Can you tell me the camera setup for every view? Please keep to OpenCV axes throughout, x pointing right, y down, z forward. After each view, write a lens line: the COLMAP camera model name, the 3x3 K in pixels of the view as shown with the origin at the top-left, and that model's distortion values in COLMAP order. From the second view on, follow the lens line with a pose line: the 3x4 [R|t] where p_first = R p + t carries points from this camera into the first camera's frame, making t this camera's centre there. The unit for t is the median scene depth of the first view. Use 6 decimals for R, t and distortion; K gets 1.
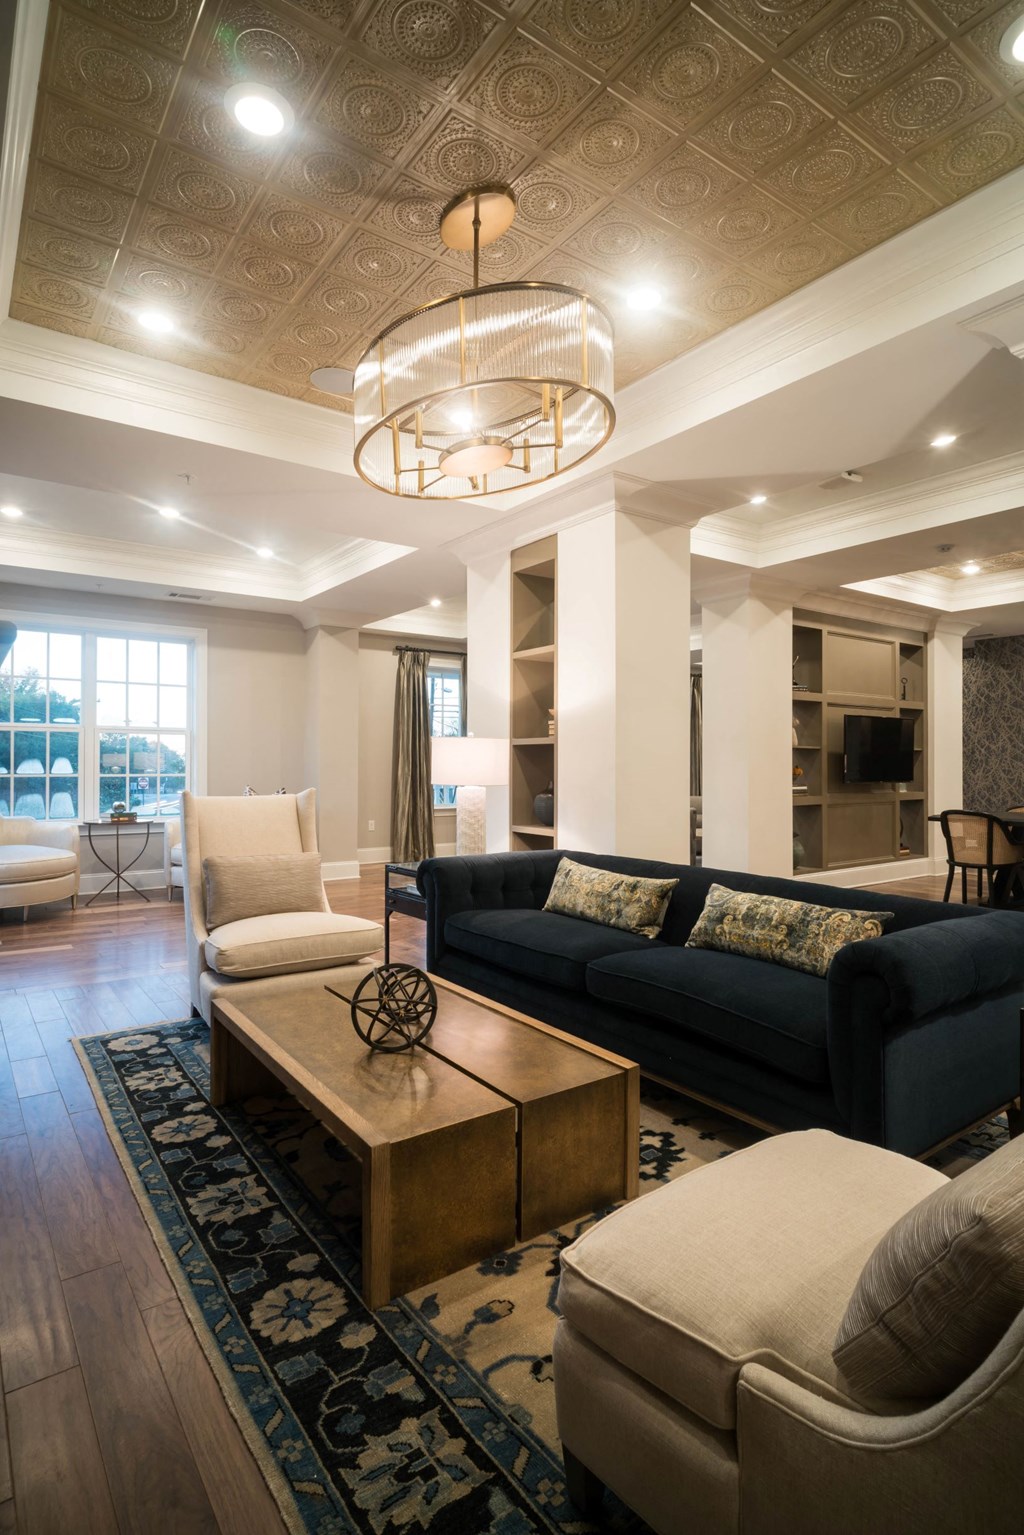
lens RADIAL K [[794.1, 0, 511.5], [0, 794.1, 759.3], [0, 0, 1]] dist [0.000752, -0.003856]
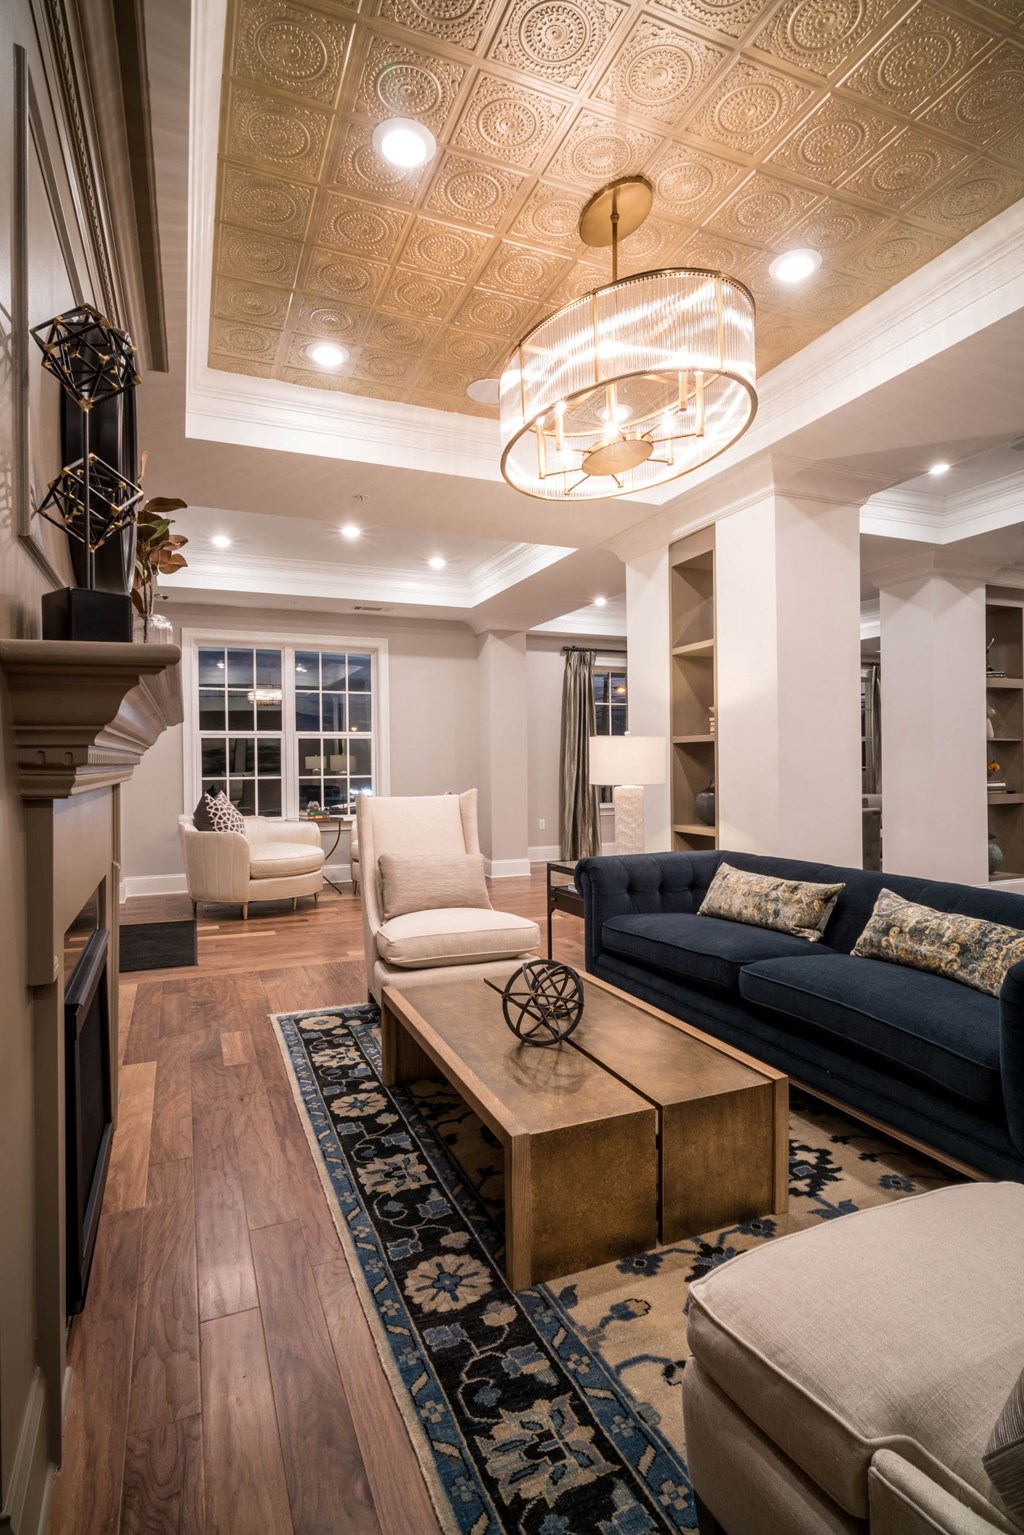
lens RADIAL K [[794.1, 0, 510.6], [0, 794.1, 768.5], [0, 0, 1]] dist [0.000752, -0.003856]
pose [[0.975041, -0.012022, -0.221698, 0.029219], [0.014978, 0.999820, 0.011657, -0.001562], [0.221518, -0.014686, 0.975046, -0.001740]]
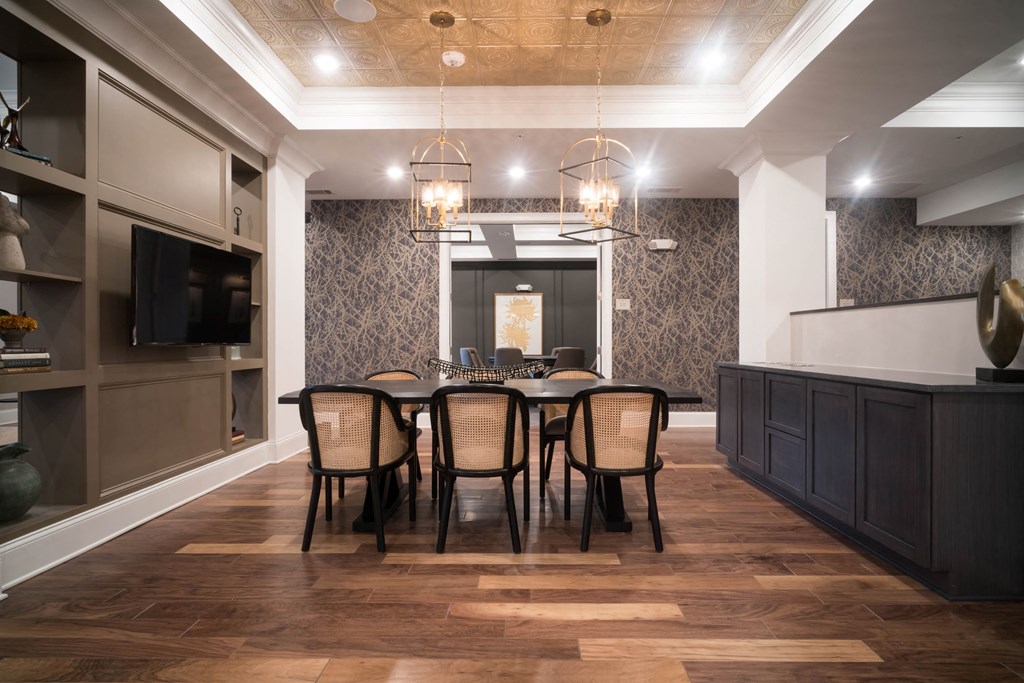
lens RADIAL K [[529.7, 0, 514.9], [0, 529.7, 342.4], [0, 0, 1]] dist [0.000752, -0.003856]
pose [[0.583895, -0.001701, 0.811827, 0.337152], [-0.003151, 0.999986, 0.004362, 0.030823], [-0.811823, -0.005105, 0.583881, 0.691575]]
